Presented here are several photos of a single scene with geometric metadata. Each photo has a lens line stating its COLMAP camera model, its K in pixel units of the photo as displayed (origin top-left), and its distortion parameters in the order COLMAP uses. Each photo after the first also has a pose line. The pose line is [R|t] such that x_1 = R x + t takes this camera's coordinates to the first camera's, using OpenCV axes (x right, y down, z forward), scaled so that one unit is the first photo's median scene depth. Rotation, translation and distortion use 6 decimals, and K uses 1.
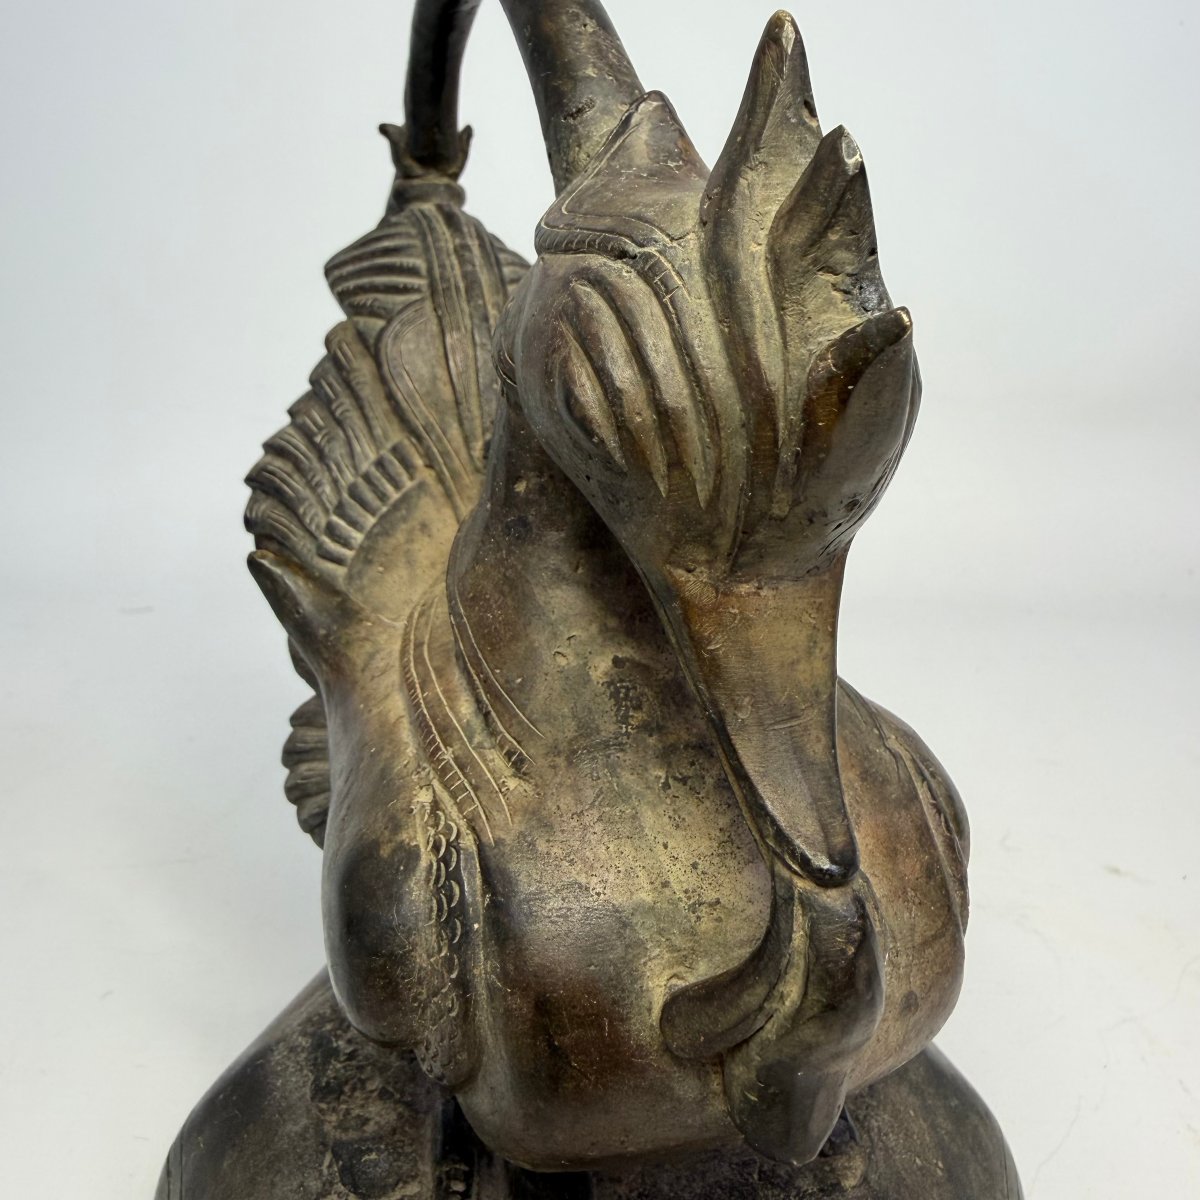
lens RADIAL K [[1161.0, 0, 595.3], [0, 1161.0, 437.4], [0, 0, 1]] dist [-0.002305, 0.042415]
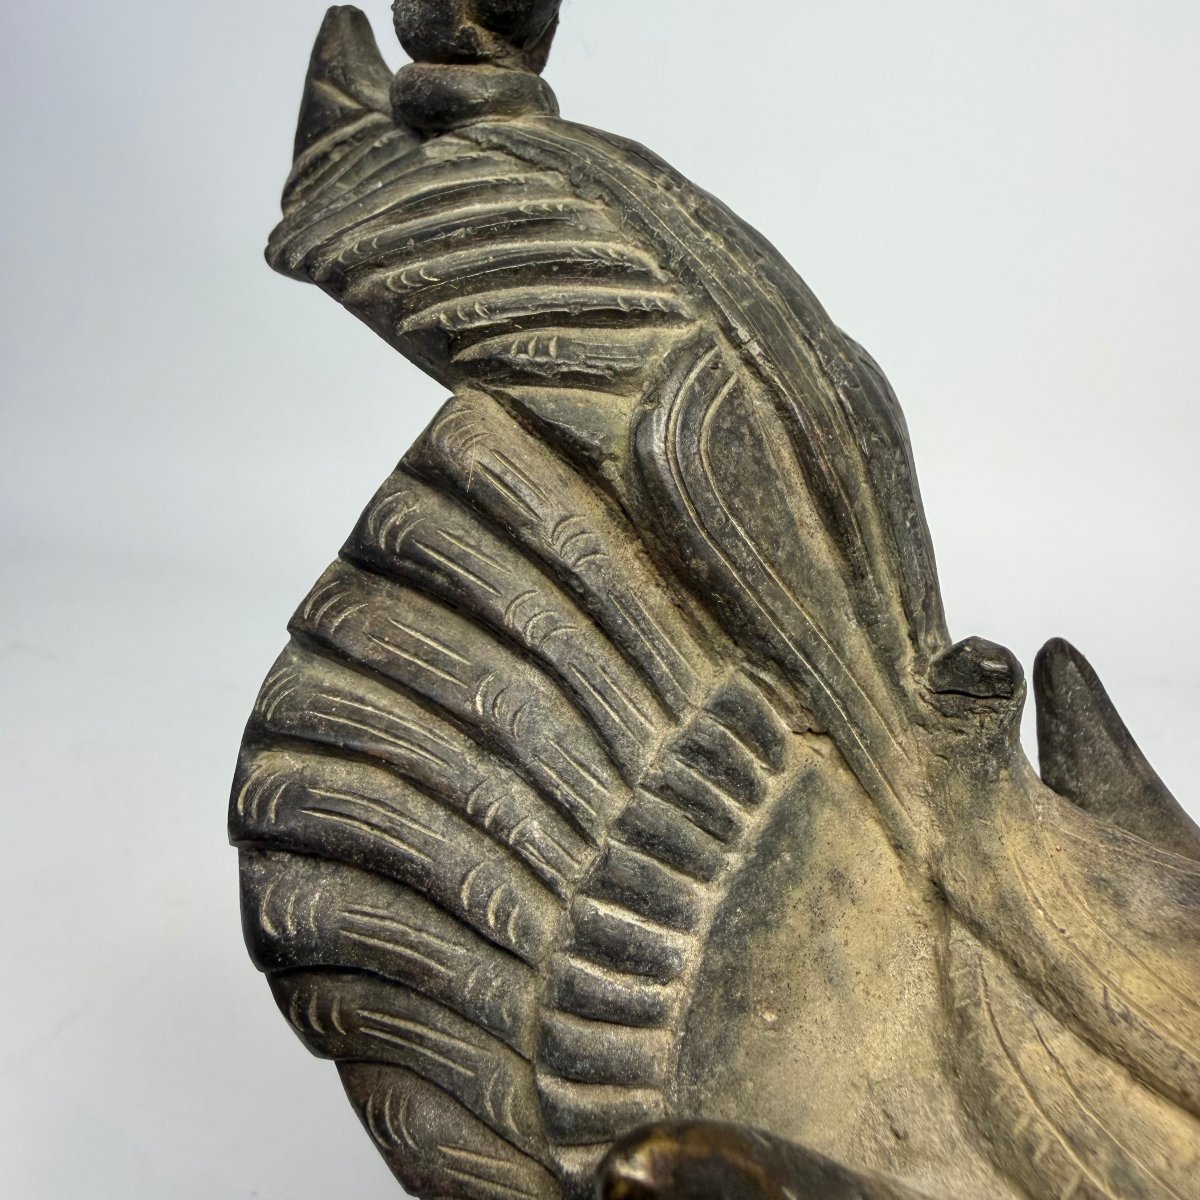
lens RADIAL K [[1161.0, 0, 595.3], [0, 1161.0, 437.4], [0, 0, 1]] dist [-0.002305, 0.042415]
pose [[0.860927, -0.098888, 0.499024, -0.606186], [0.085821, 0.995098, 0.049131, -0.161668], [-0.501437, 0.000529, 0.865194, 0.986877]]
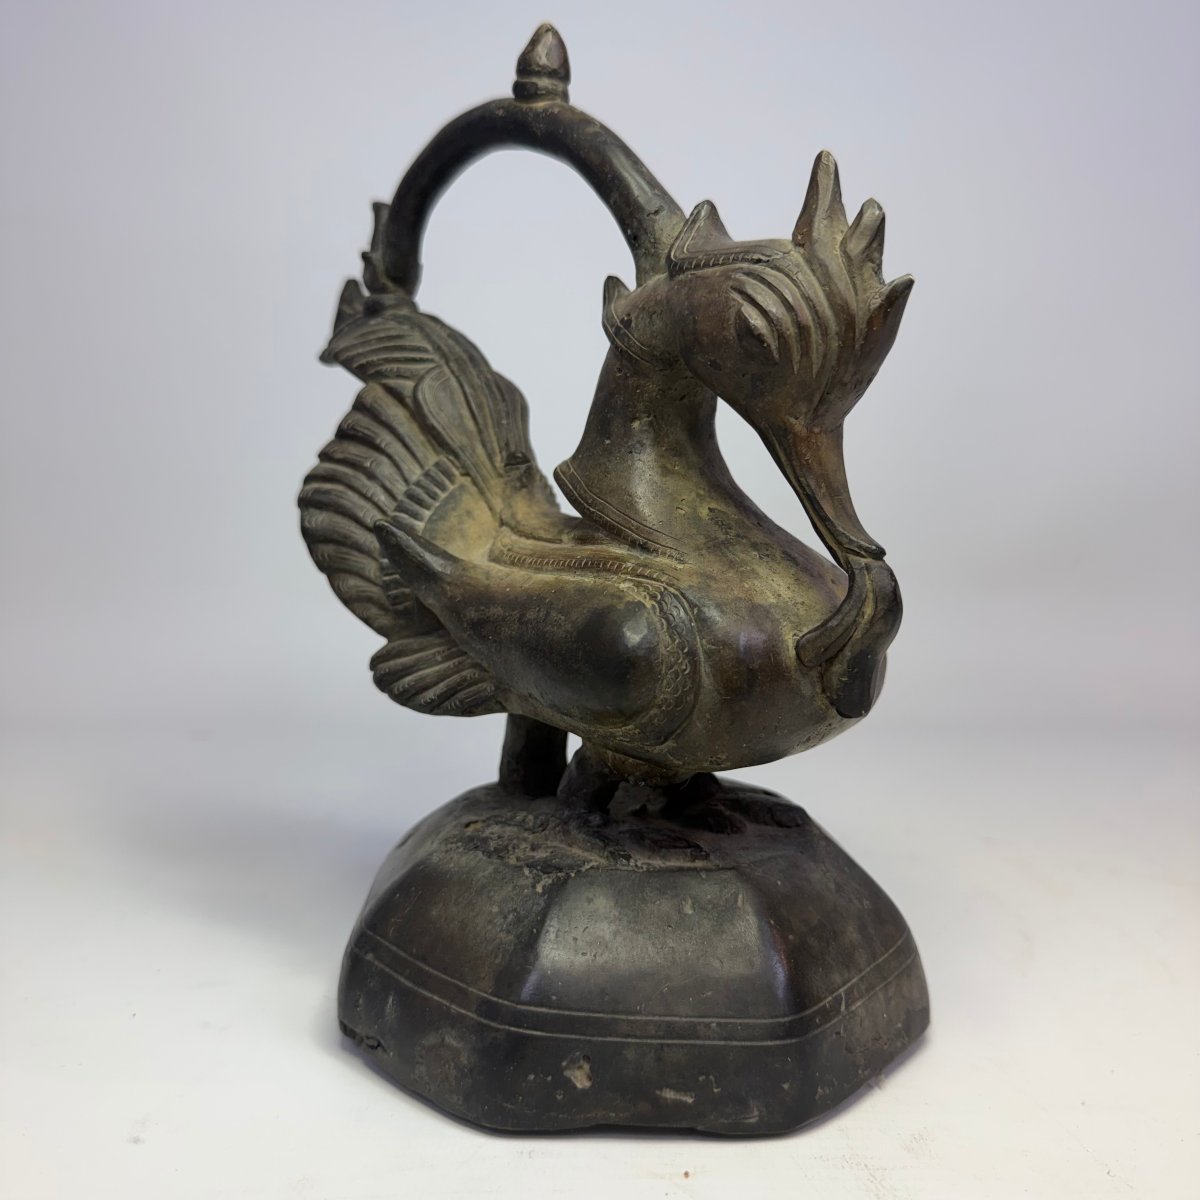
lens RADIAL K [[1140.7, 0, 600.0], [0, 1140.7, 600.0], [0, 0, 1]] dist [0.129132, -0.396429]
pose [[0.908228, -0.046238, 0.415913, -0.870045], [0.084914, 0.993564, -0.074969, 0.444583], [-0.409770, 0.103405, 0.906309, -0.516804]]
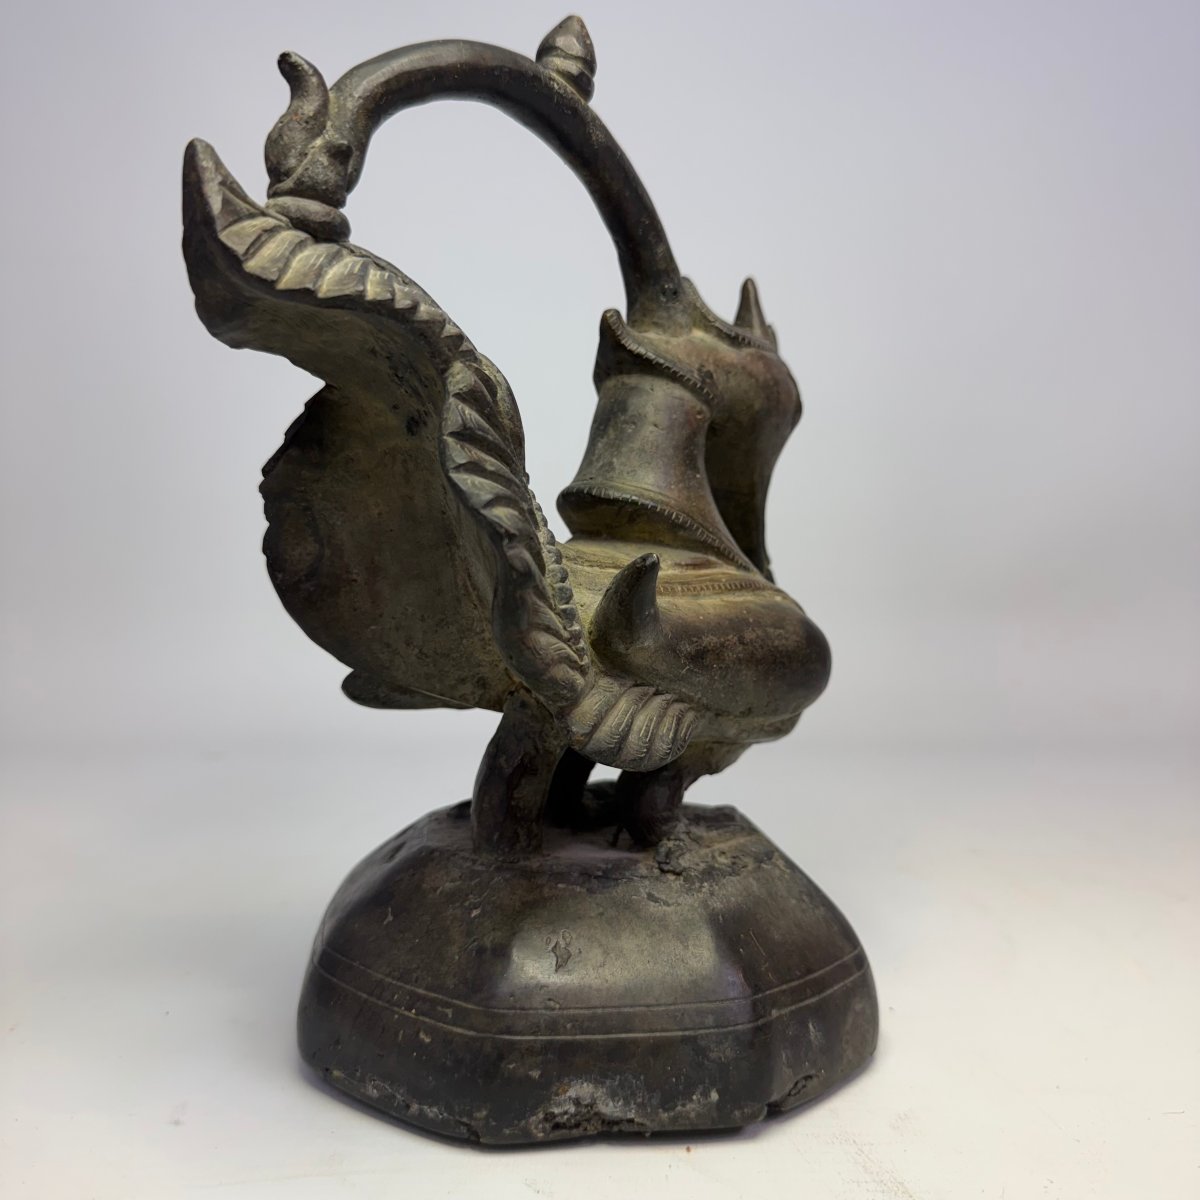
lens RADIAL K [[1140.7, 0, 600.0], [0, 1140.7, 600.0], [0, 0, 1]] dist [0.129132, -0.396429]
pose [[-0.450553, -0.087039, 0.888497, -1.816258], [0.145600, 0.974747, 0.169321, -0.088515], [-0.880797, 0.205654, -0.426502, 2.130227]]
